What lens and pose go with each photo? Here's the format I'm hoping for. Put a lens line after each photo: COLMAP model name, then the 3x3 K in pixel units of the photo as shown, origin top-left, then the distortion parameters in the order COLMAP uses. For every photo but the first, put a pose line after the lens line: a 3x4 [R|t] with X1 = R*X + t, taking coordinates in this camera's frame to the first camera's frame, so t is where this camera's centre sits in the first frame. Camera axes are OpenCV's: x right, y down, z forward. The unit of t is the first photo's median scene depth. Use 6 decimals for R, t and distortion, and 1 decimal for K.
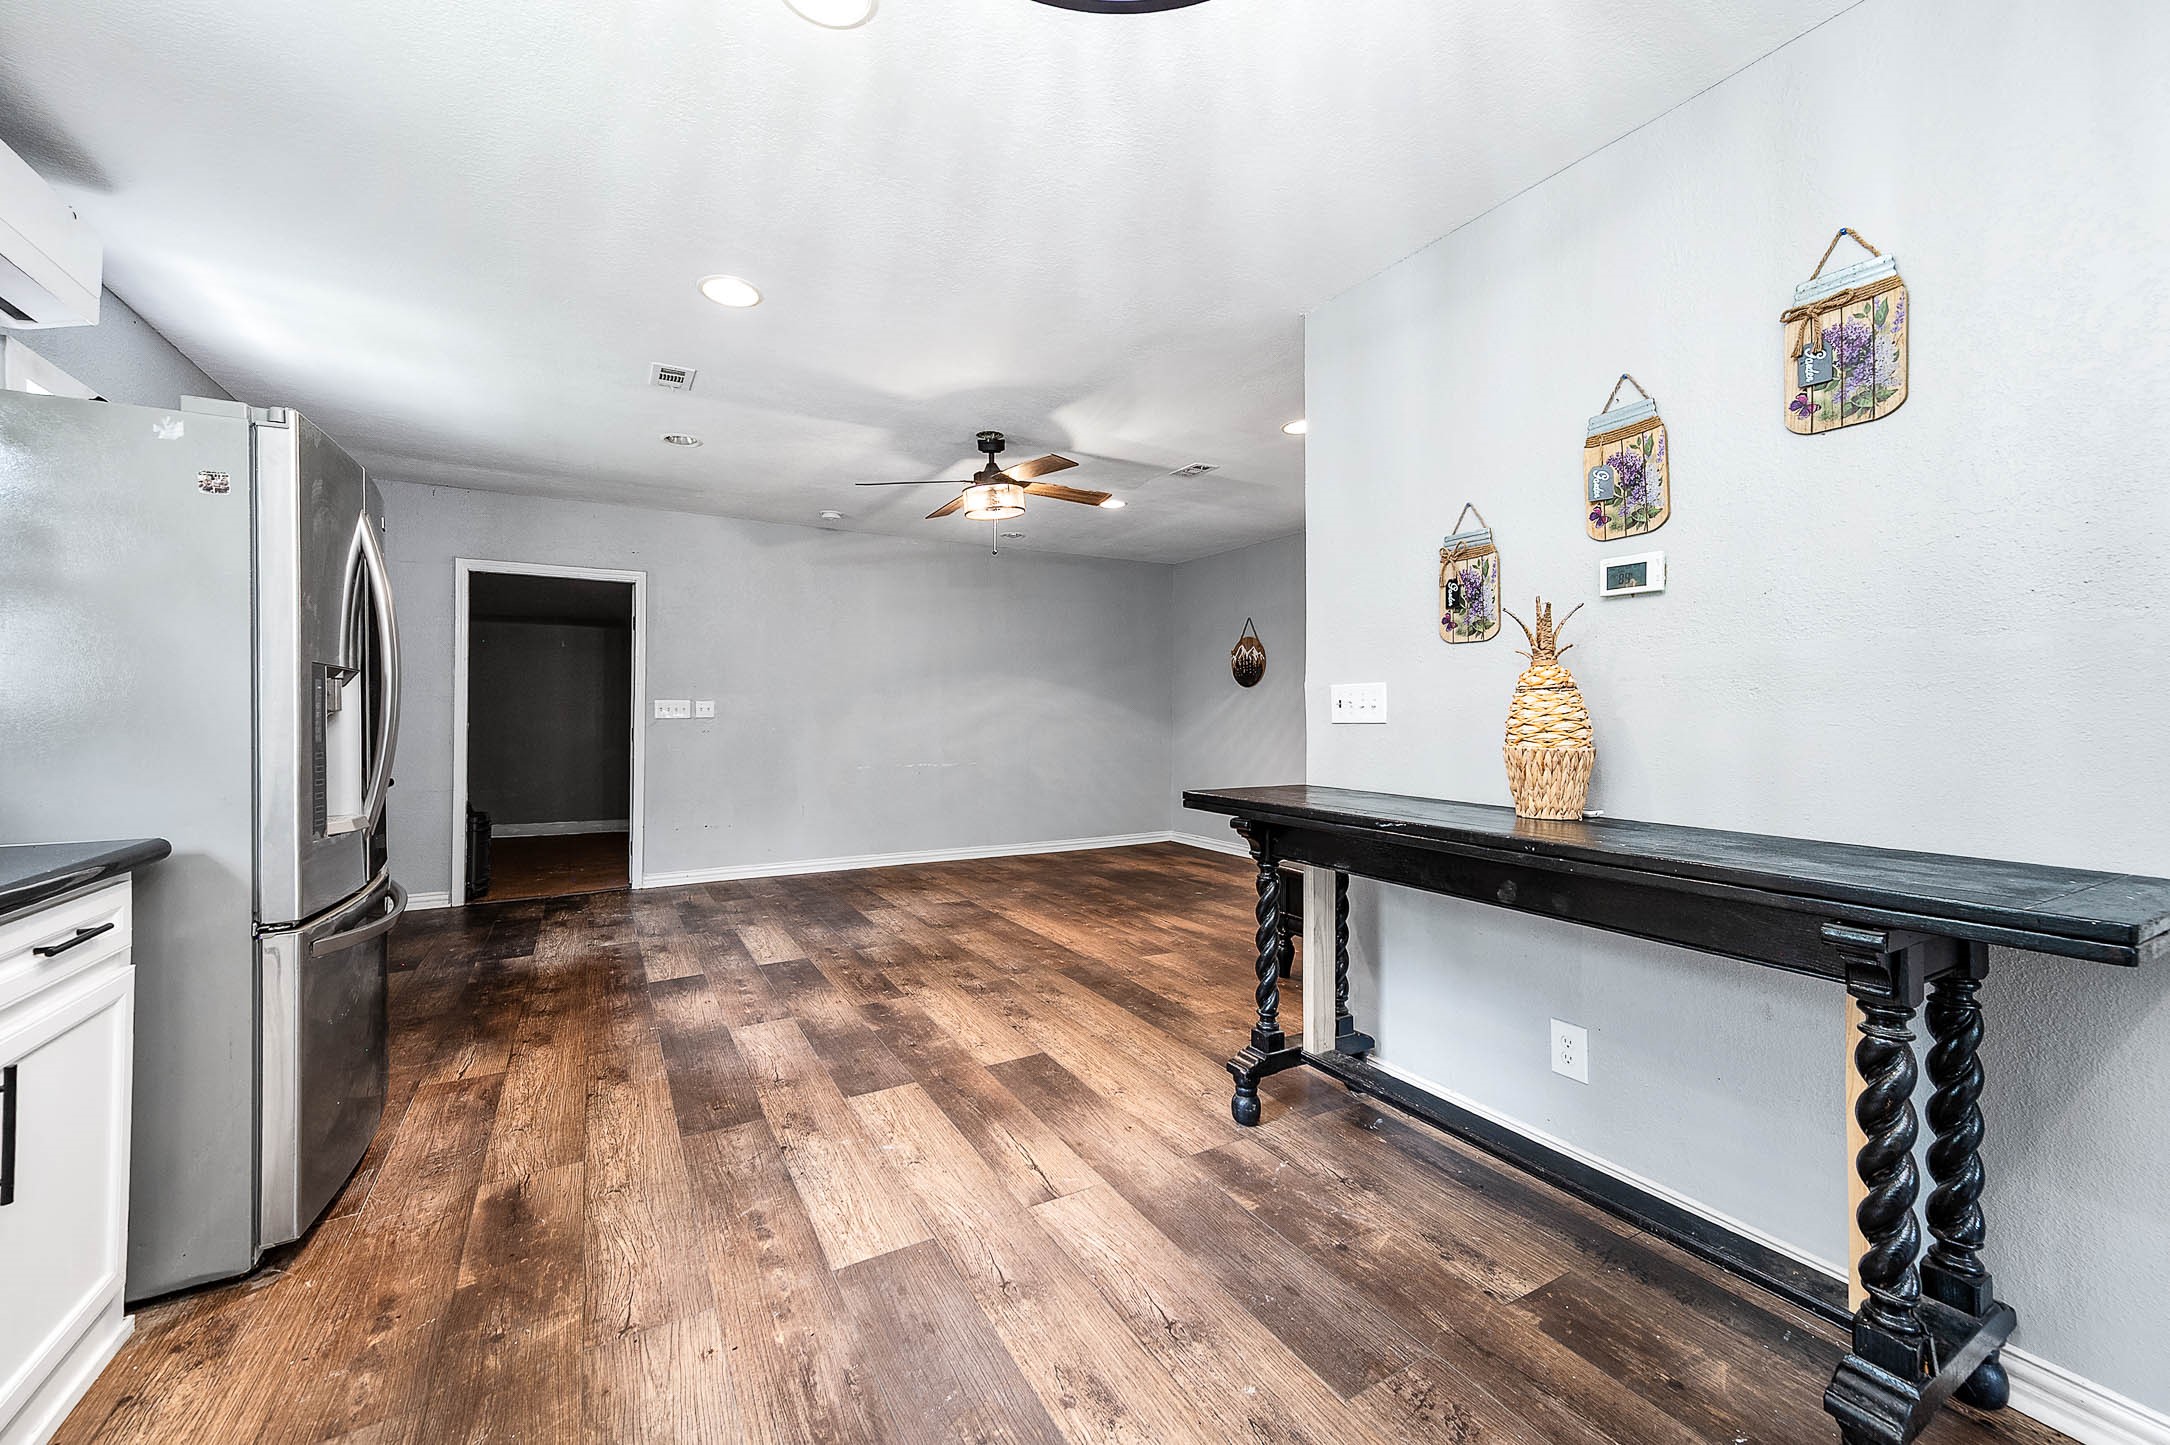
lens RADIAL K [[844.9, 0, 1086.6], [0, 844.9, 713.4], [0, 0, 1]] dist [0.012744, 0.000017]
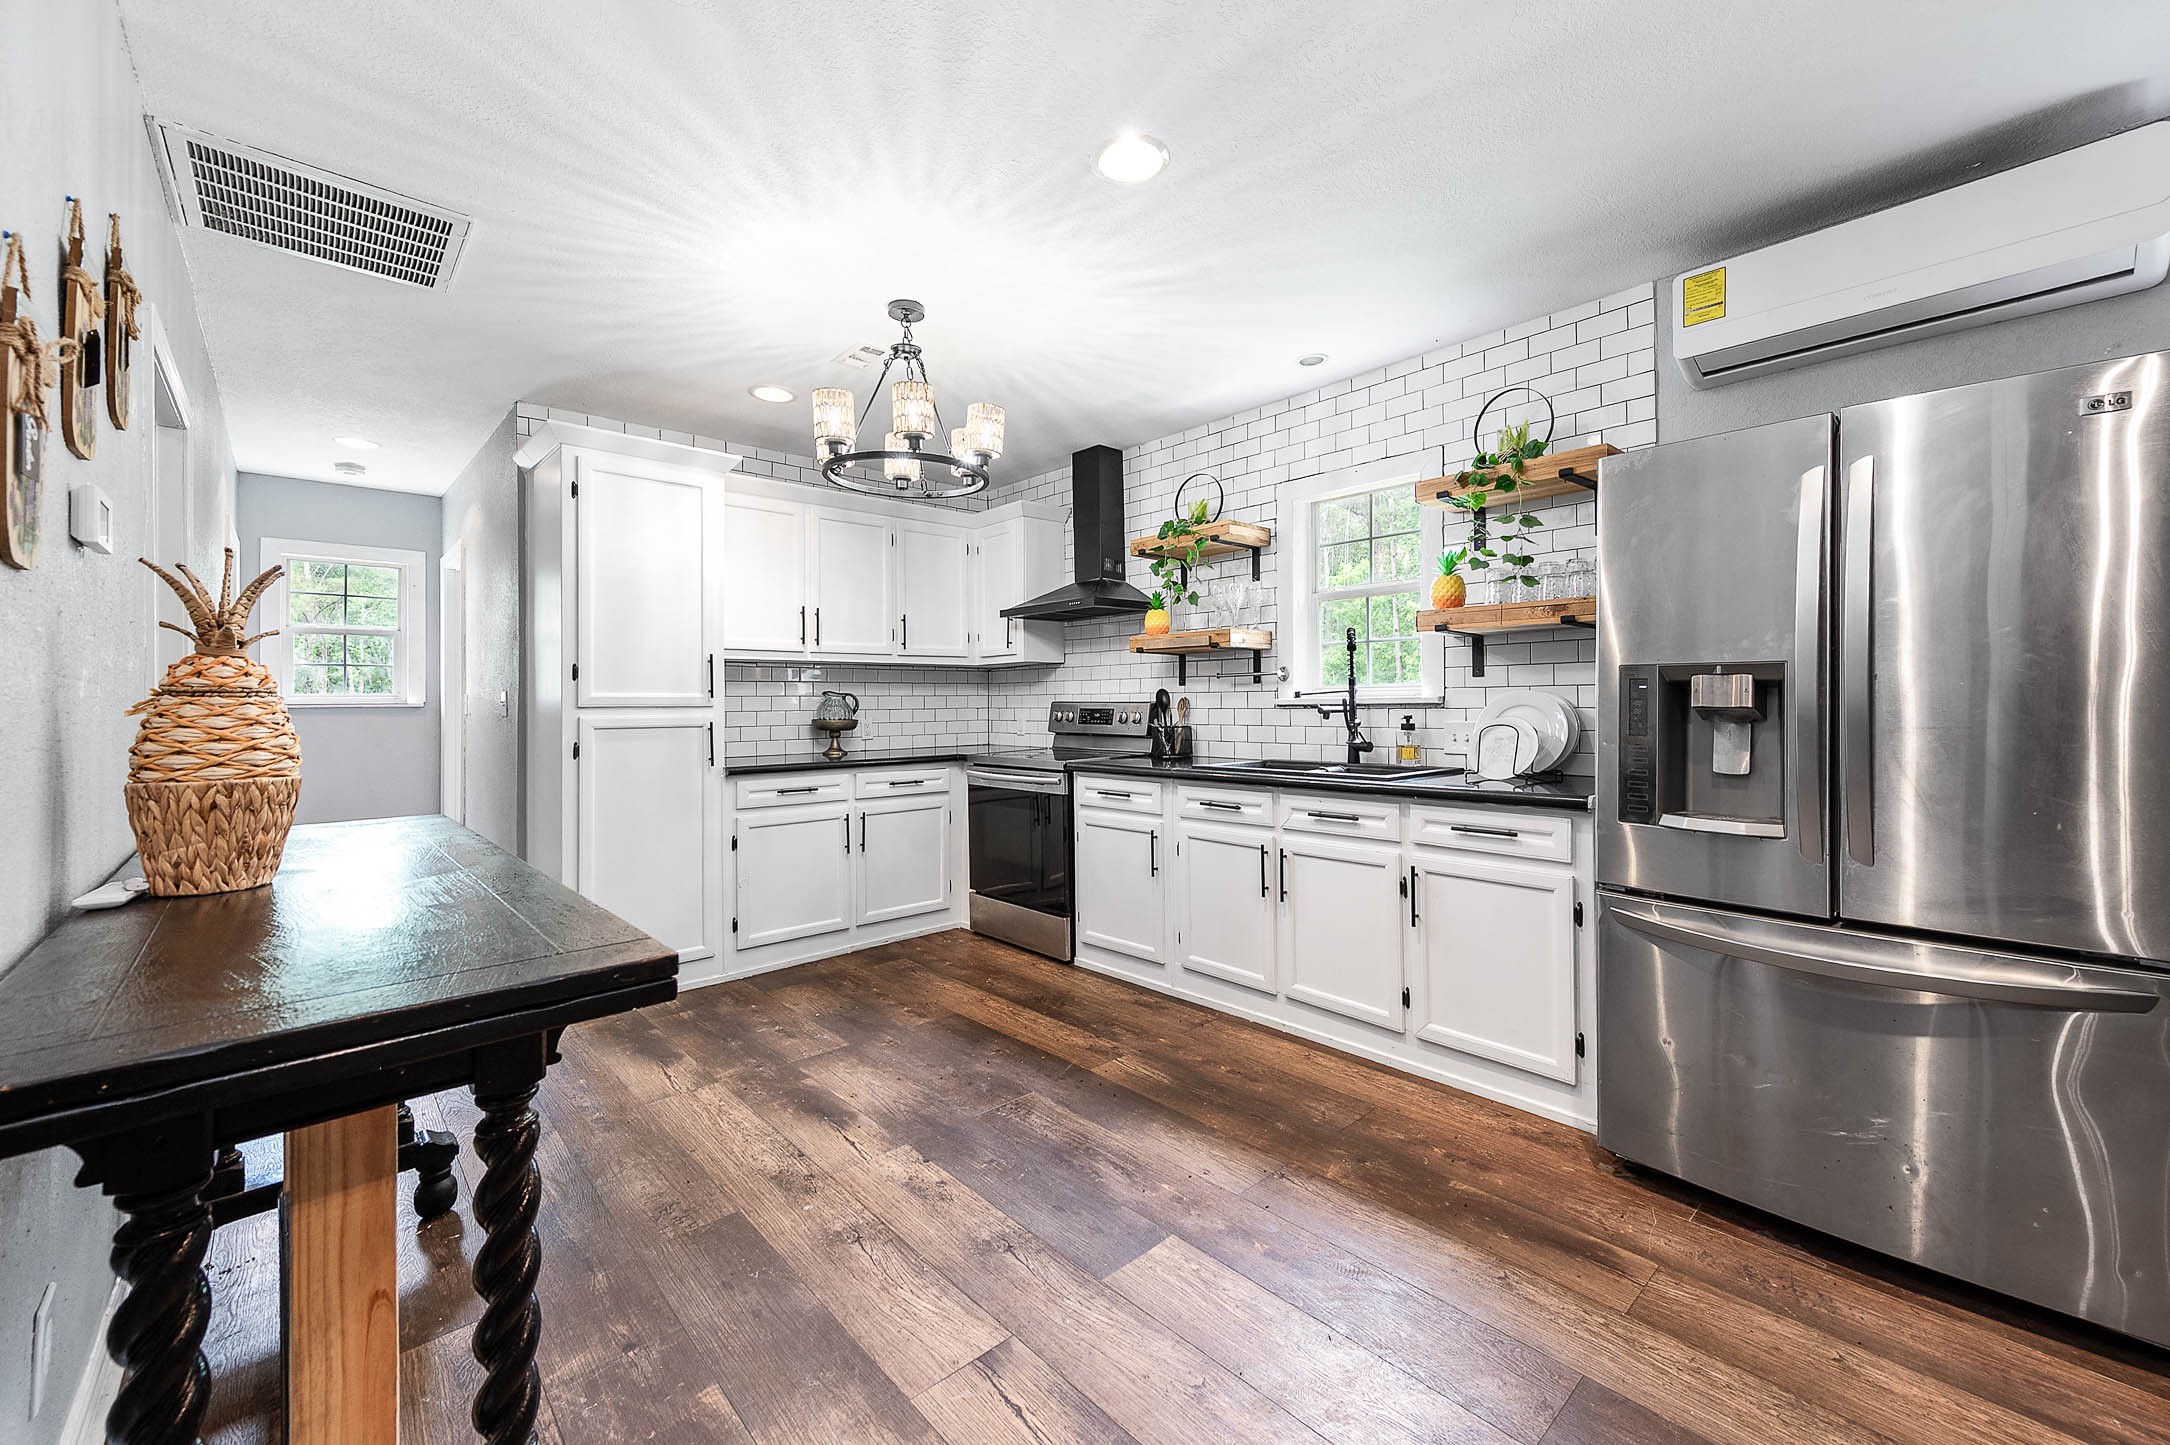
lens RADIAL K [[856.1, 0, 1086.8], [0, 856.1, 693.1], [0, 0, 1]] dist [0.000821, 0.000023]
pose [[-0.978125, 0.005838, -0.207936, 0.013283], [0.008577, 0.999888, -0.012274, -0.006854], [0.207841, -0.013789, -0.978065, 0.973753]]
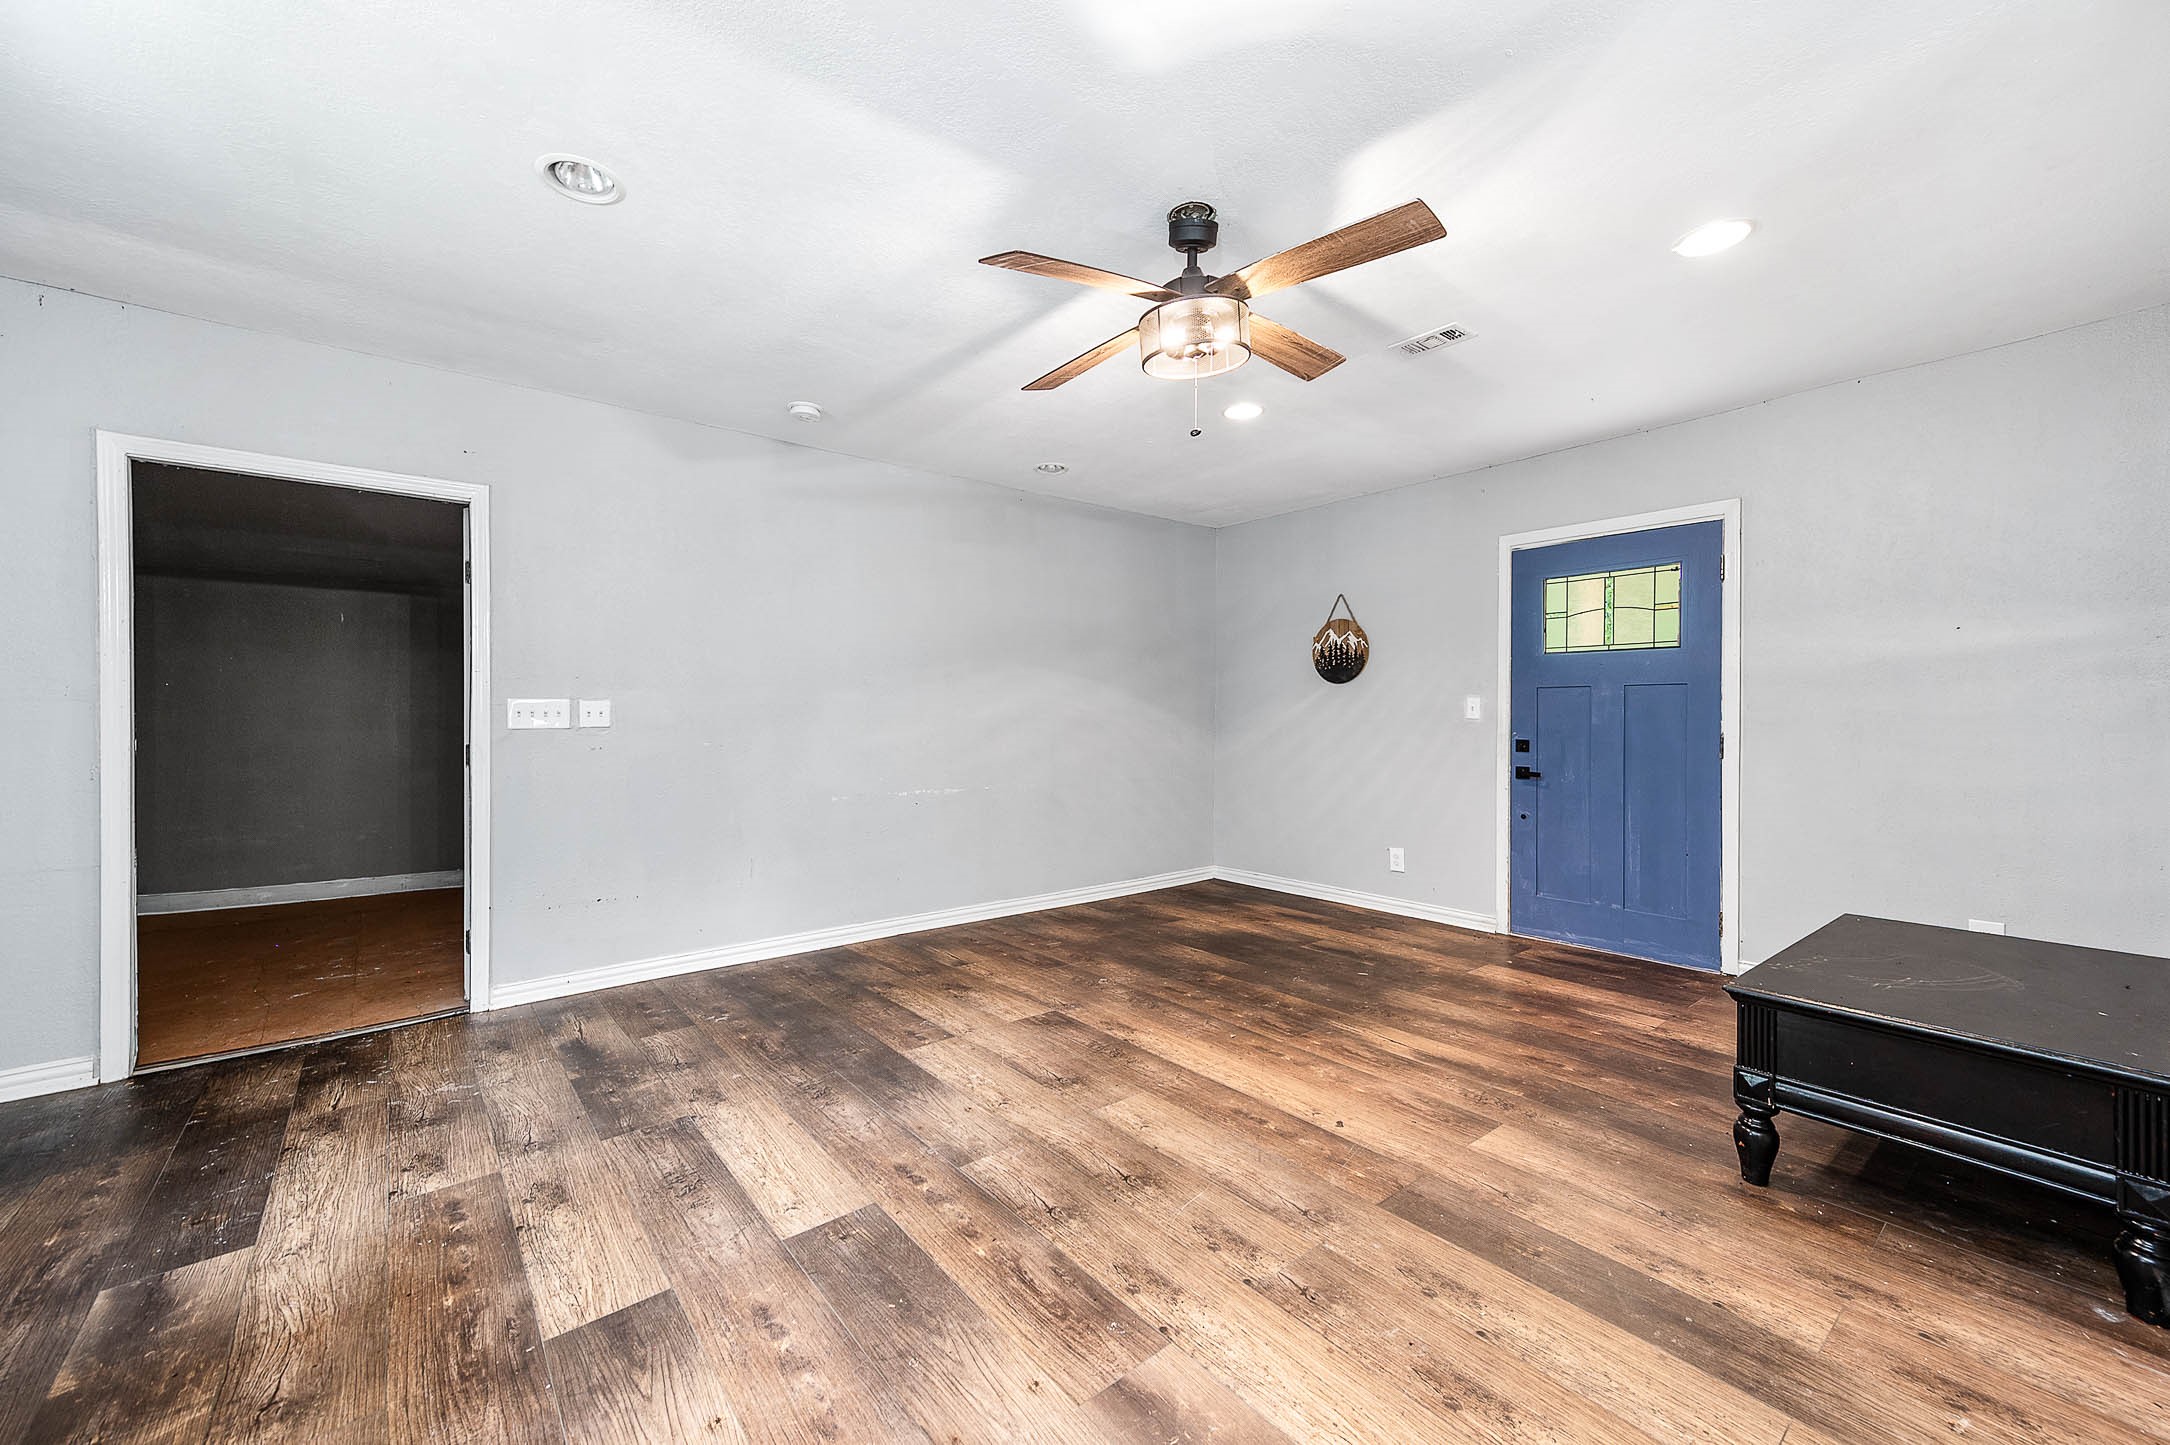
lens RADIAL K [[844.4, 0, 1091.3], [0, 844.4, 728.1], [0, 0, 1]] dist [0.012966, 0.000053]
pose [[0.987240, -0.005085, 0.159160, -0.302341], [0.002864, 0.999895, 0.014181, -0.003127], [-0.159216, -0.013544, 0.987151, 0.518033]]
